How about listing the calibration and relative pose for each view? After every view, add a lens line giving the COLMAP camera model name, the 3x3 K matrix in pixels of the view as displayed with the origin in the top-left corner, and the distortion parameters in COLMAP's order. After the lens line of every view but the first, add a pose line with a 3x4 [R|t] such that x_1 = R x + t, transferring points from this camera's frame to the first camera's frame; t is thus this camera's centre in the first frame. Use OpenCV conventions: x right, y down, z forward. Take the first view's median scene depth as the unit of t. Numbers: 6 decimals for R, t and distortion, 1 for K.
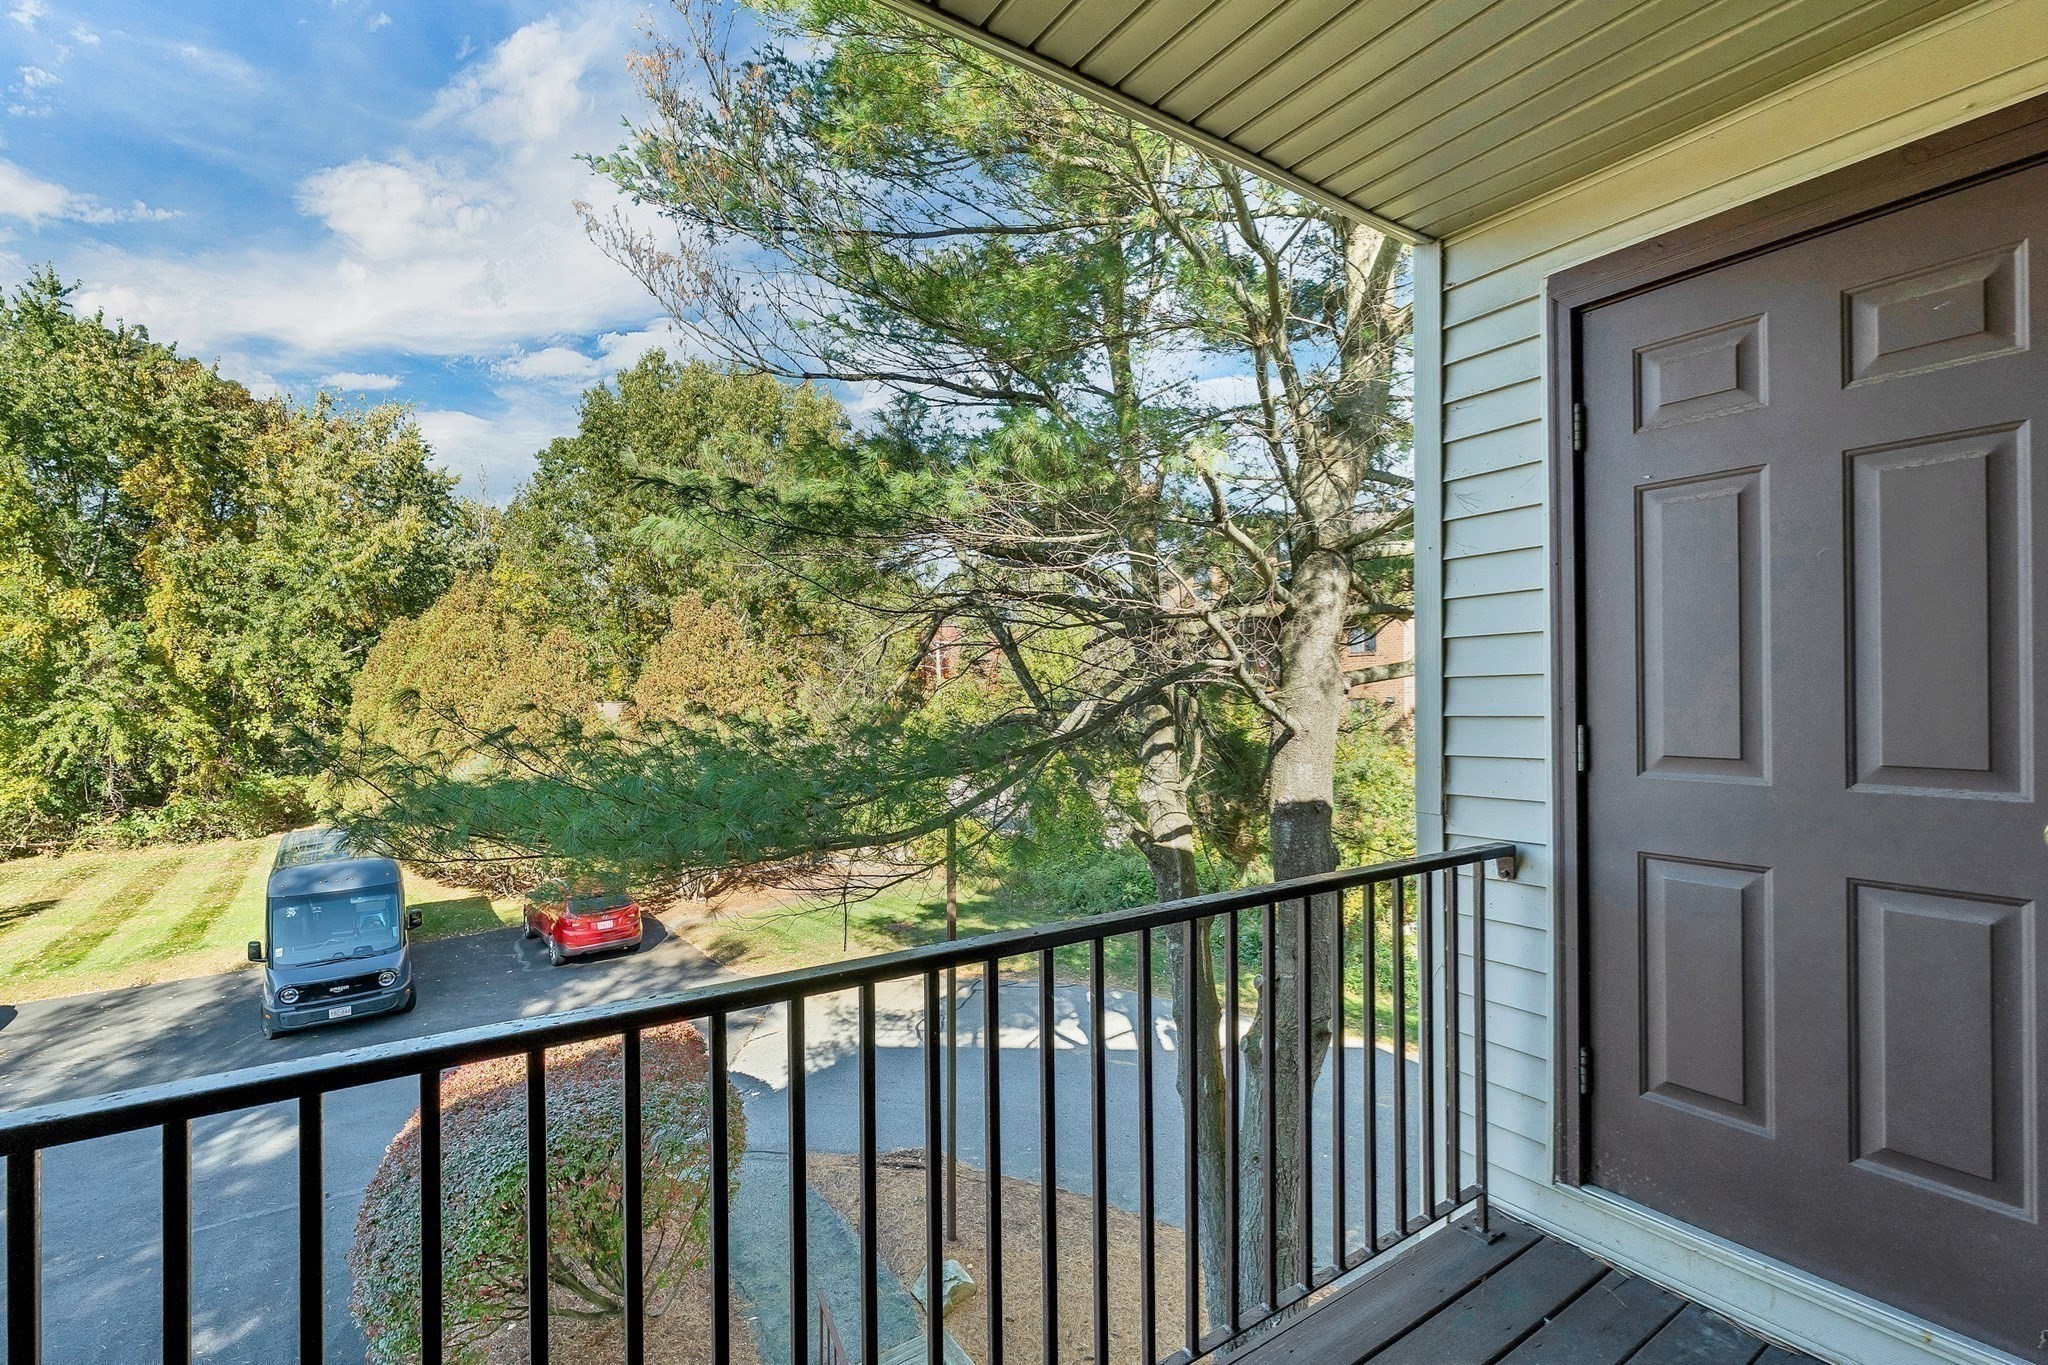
lens RADIAL K [[916.6, 0, 994.7], [0, 916.6, 695.6], [0, 0, 1]] dist [-0.004627, -0.000823]
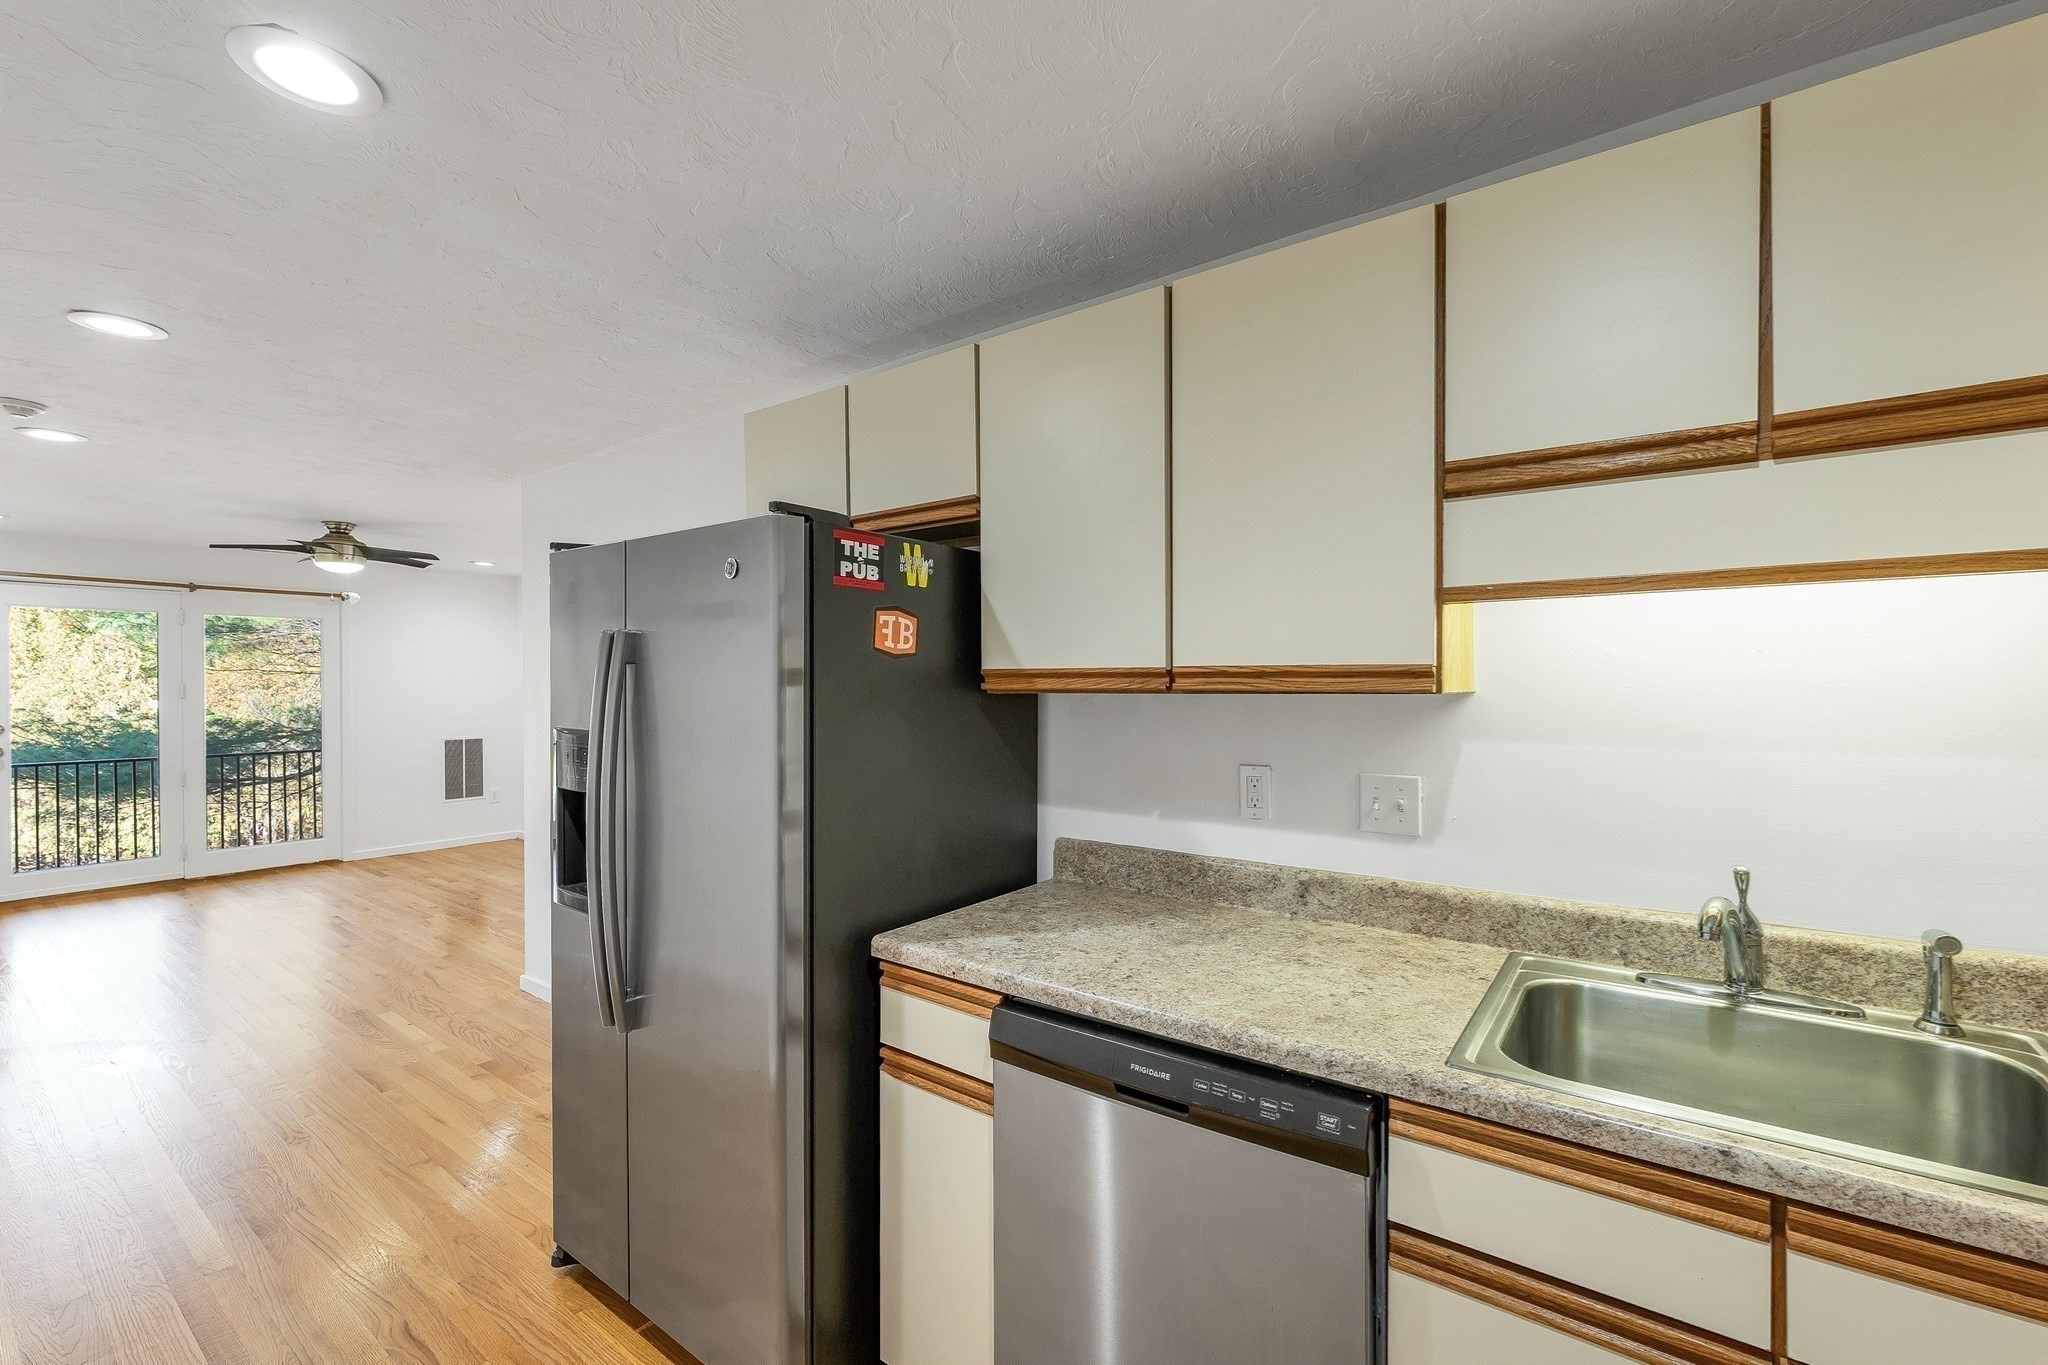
lens RADIAL K [[856.3, 0, 1024.7], [0, 856.3, 697.0], [0, 0, 1]] dist [-0.001123, 0.001184]
pose [[0.938017, 0.003785, 0.346568, 0.171498], [-0.006296, 0.999961, 0.006119, -0.007876], [-0.346532, -0.007922, 0.938005, -0.293056]]
